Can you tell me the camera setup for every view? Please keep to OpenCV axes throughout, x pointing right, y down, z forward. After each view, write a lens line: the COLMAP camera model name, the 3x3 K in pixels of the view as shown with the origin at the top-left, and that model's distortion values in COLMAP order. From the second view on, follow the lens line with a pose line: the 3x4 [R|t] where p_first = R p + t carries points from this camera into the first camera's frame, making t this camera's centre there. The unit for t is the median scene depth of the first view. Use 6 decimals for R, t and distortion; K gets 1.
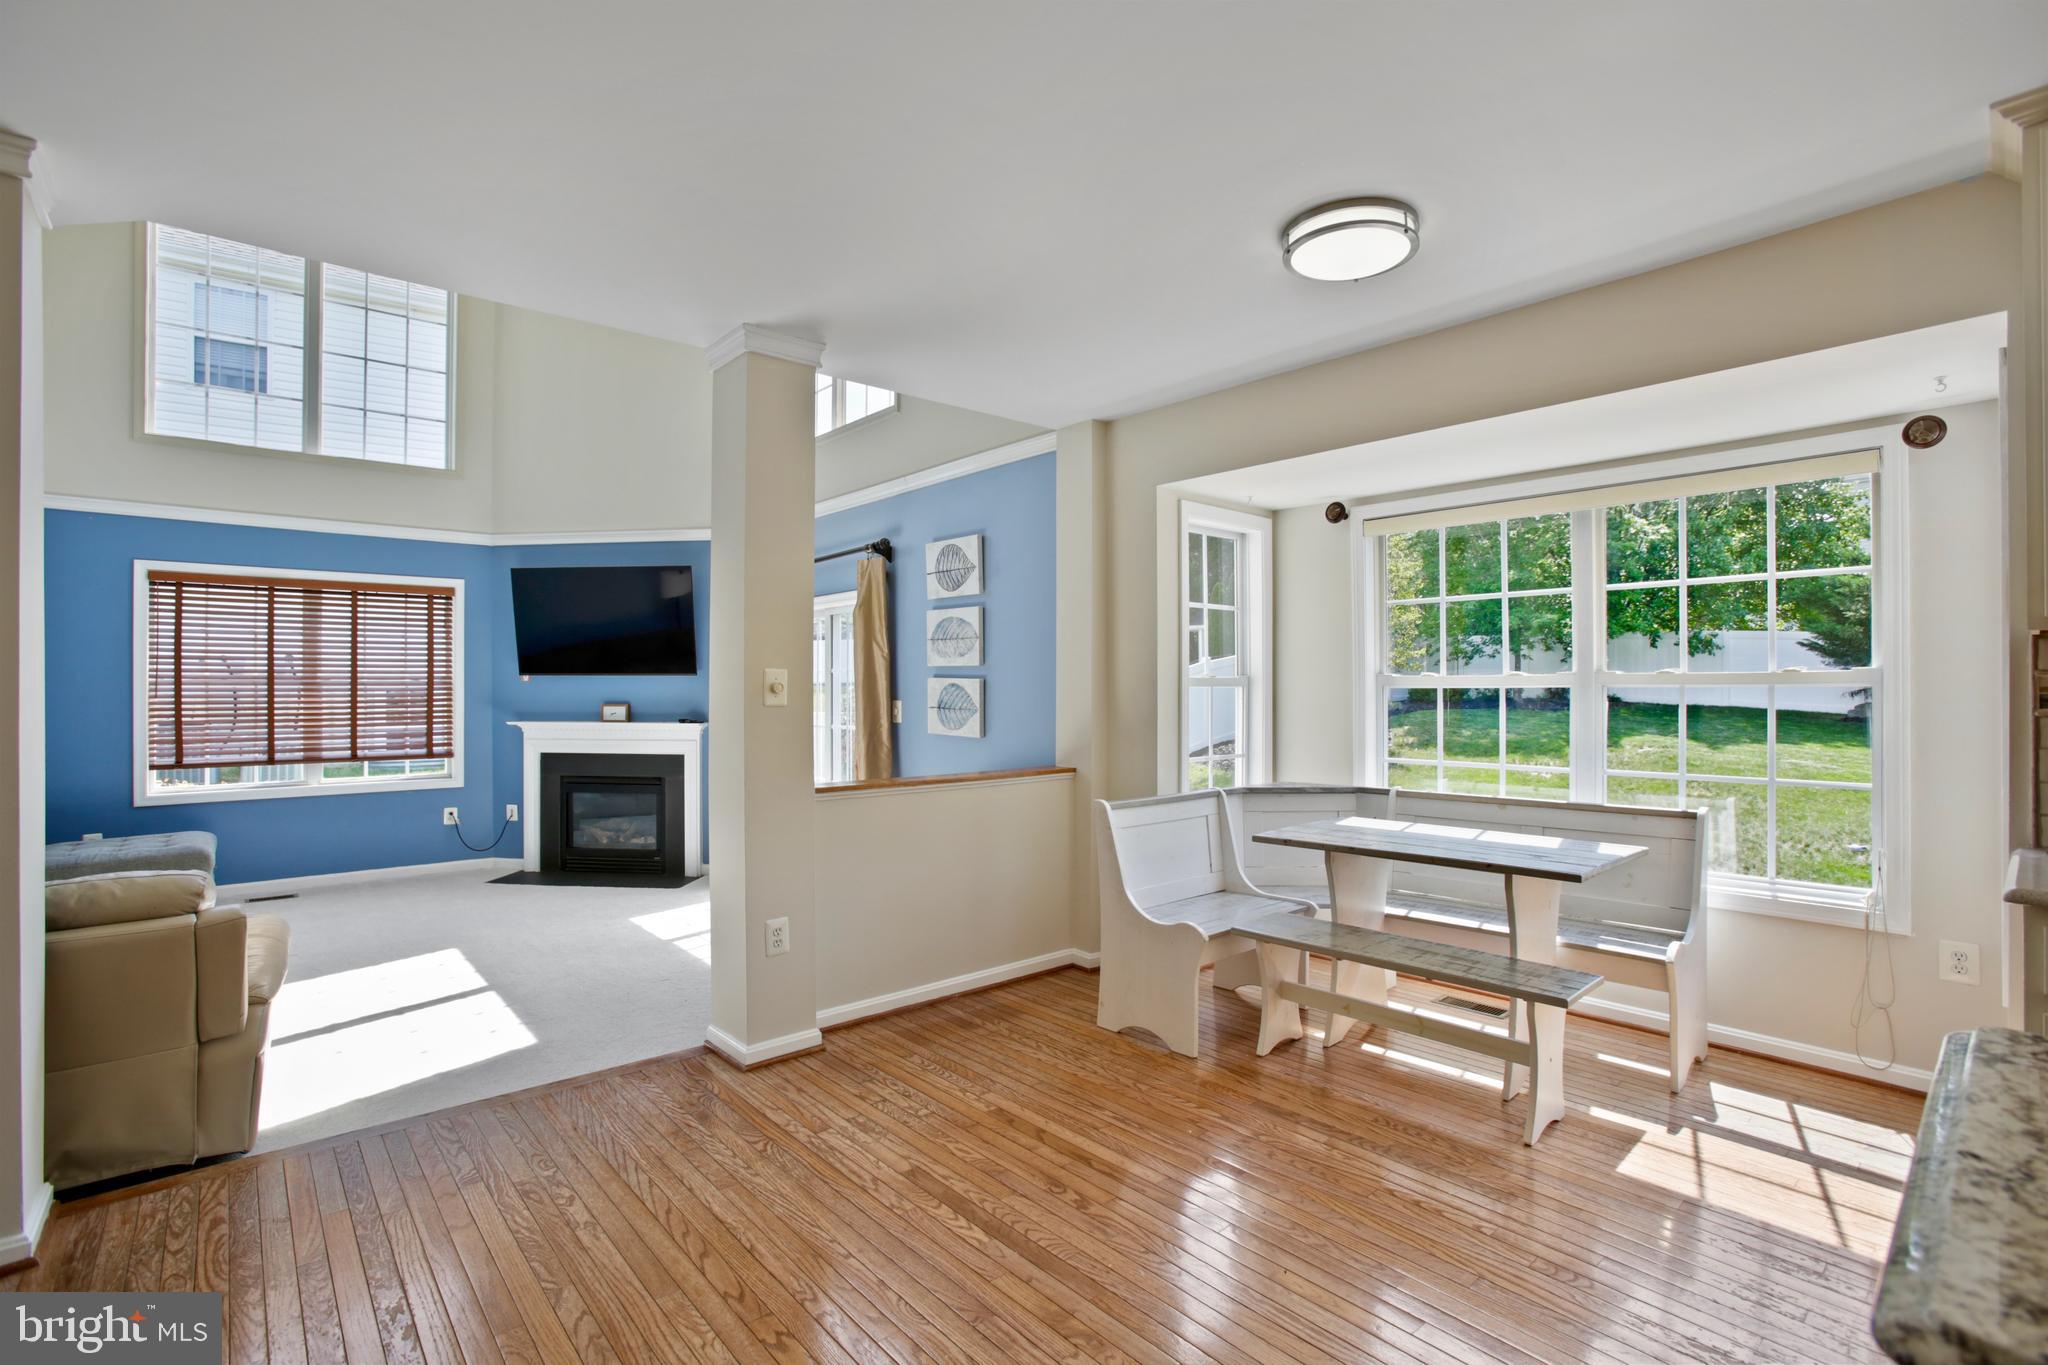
lens RADIAL K [[935.7, 0, 1011.8], [0, 935.7, 684.3], [0, 0, 1]] dist [-0.072874, 0.032355]
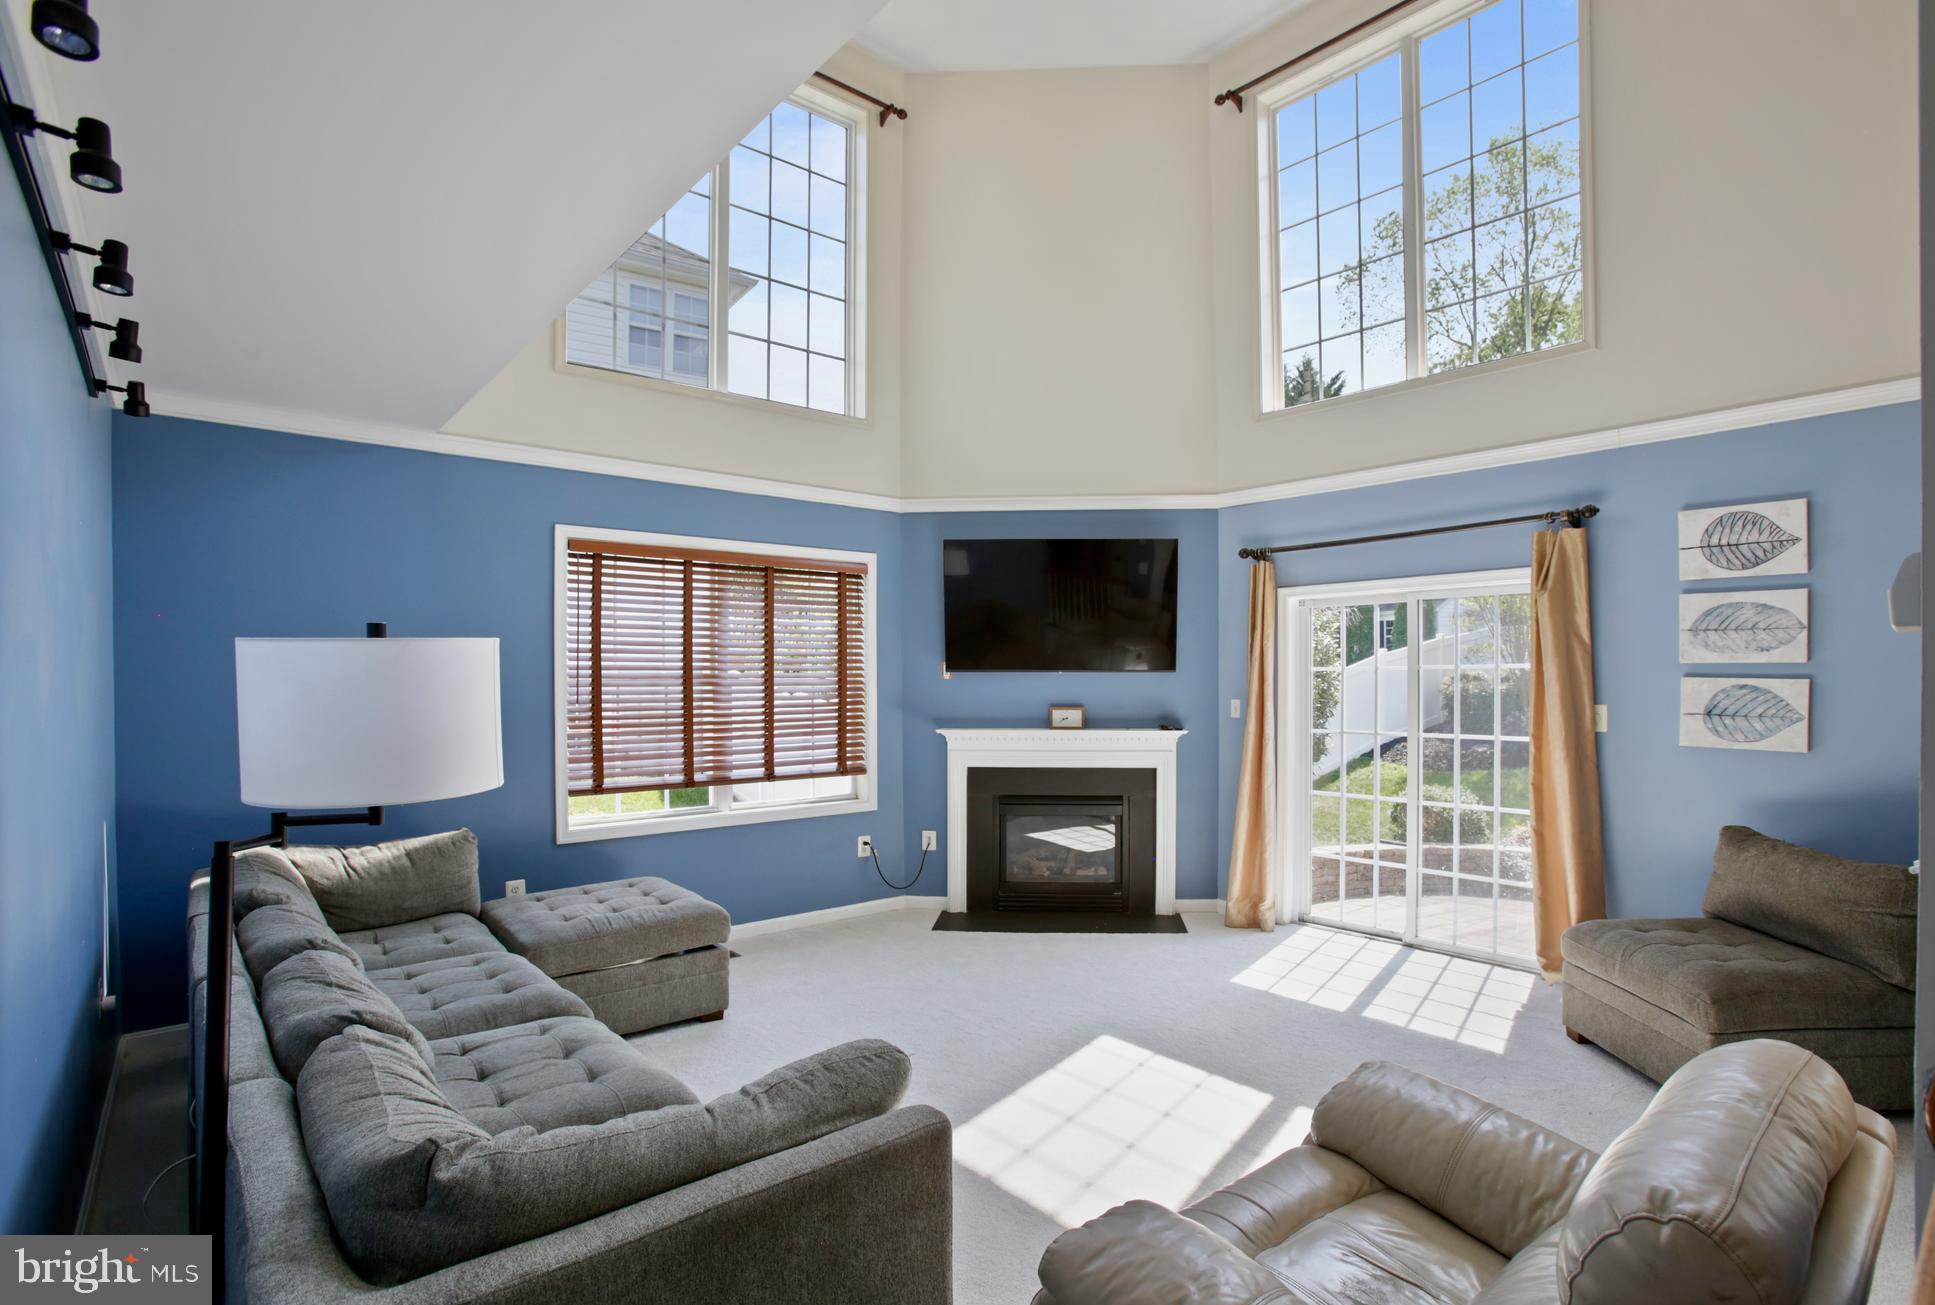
lens RADIAL K [[971.3, 0, 1033.0], [0, 971.3, 682.3], [0, 0, 1]] dist [-0.048582, 0.000255]
pose [[0.999787, -0.001816, 0.020548, -0.507072], [0.001680, 0.999977, 0.006638, -0.006886], [-0.020559, -0.006602, 0.999767, 0.147023]]
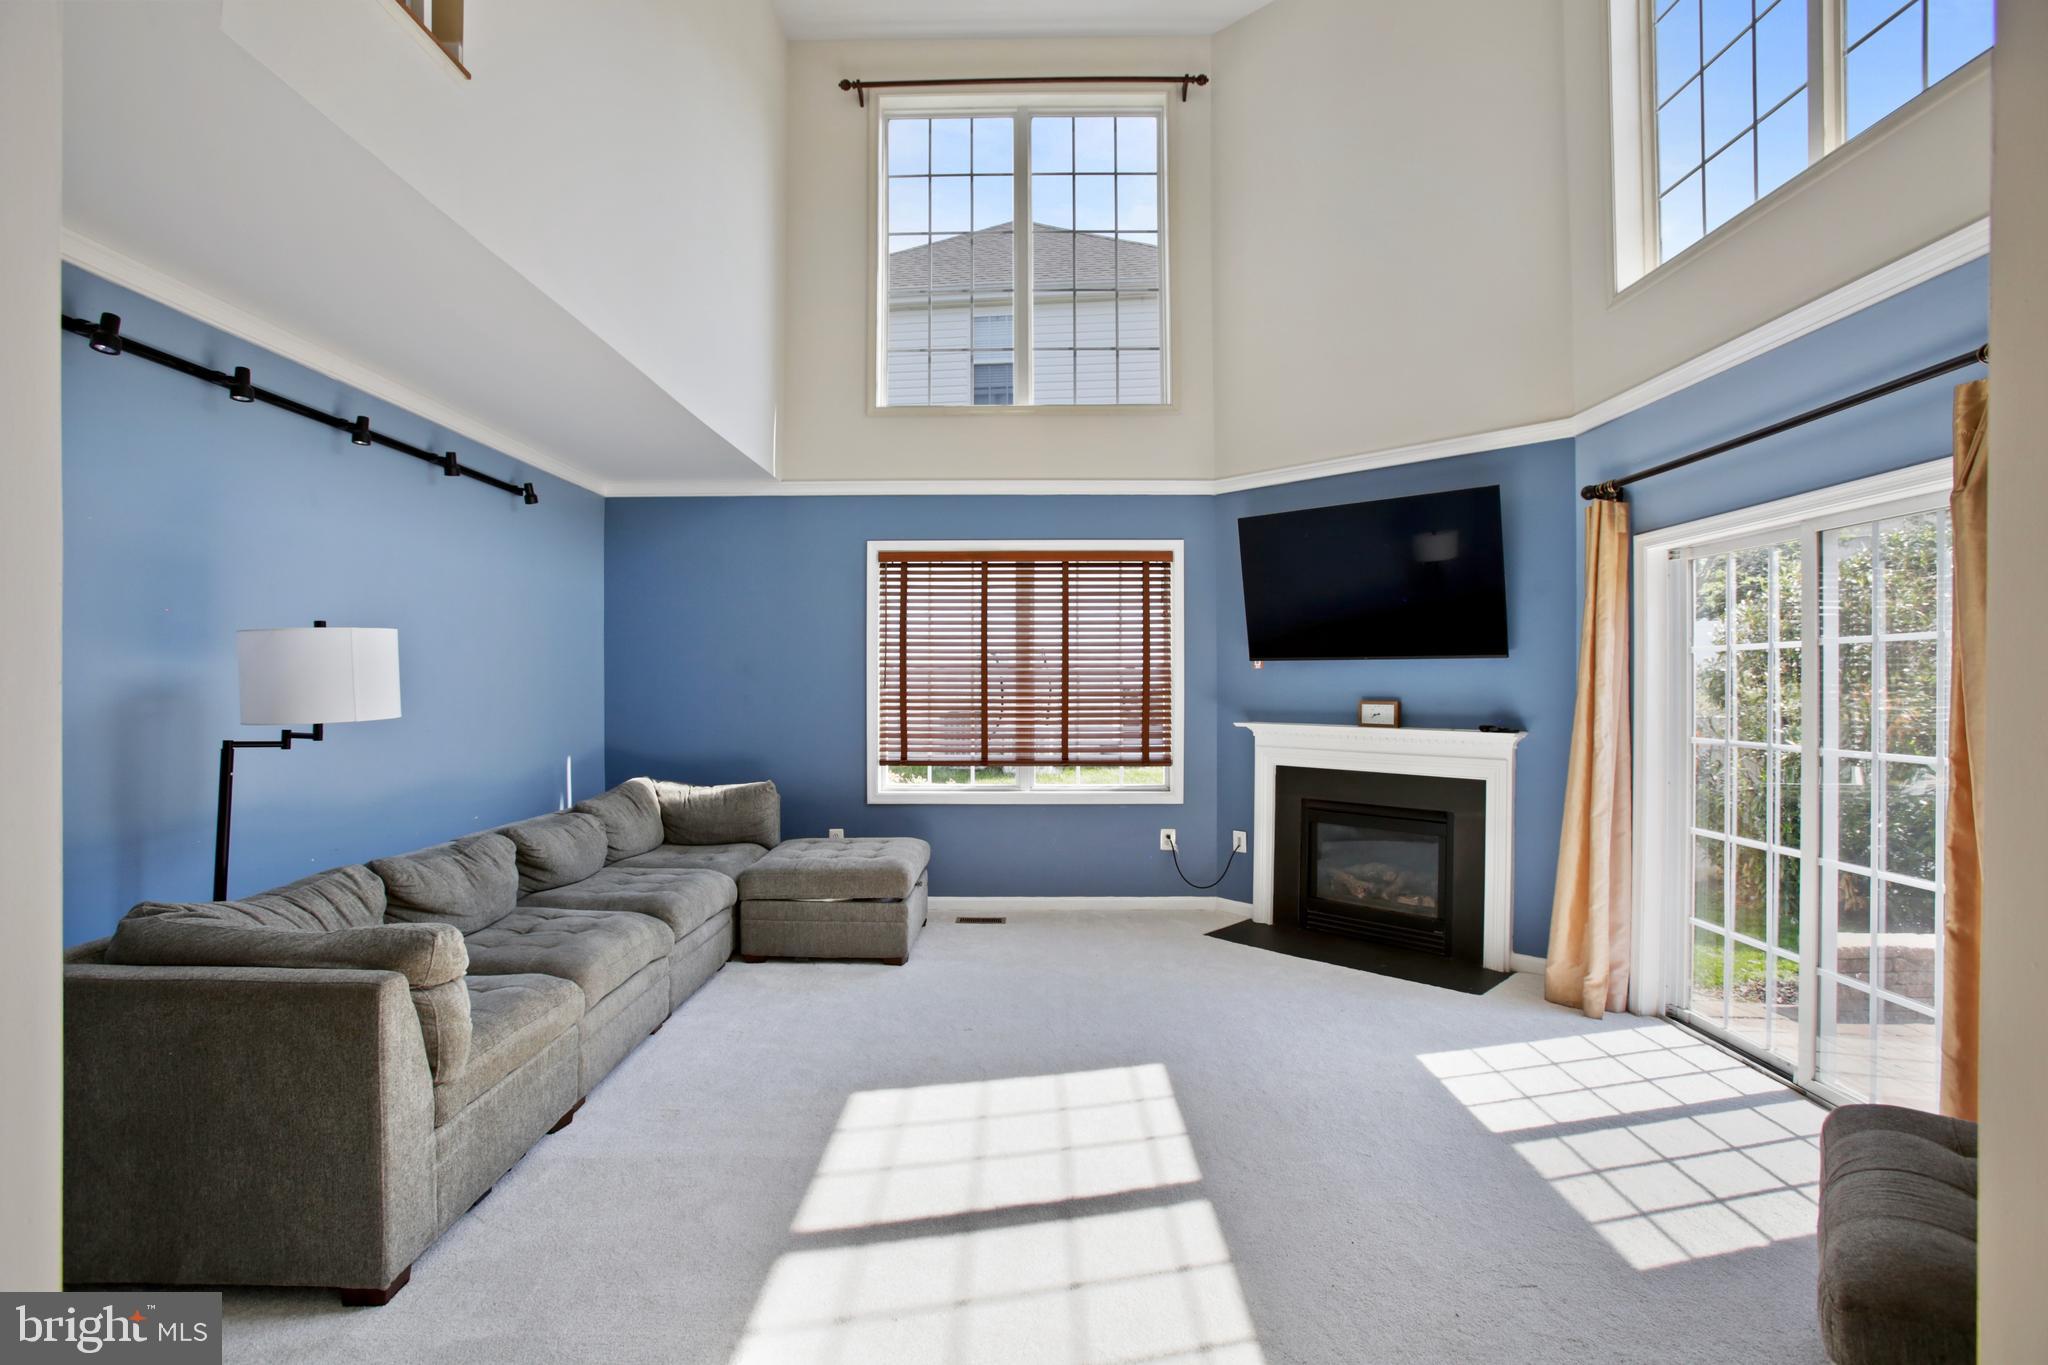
lens RADIAL K [[964.7, 0, 1010.5], [0, 964.7, 682.7], [0, 0, 1]] dist [-0.081782, 0.054945]
pose [[0.744377, 0.001801, -0.667757, -0.167961], [0.000756, 0.999993, 0.003539, 0.005324], [0.667759, -0.003139, 0.744371, 0.303605]]
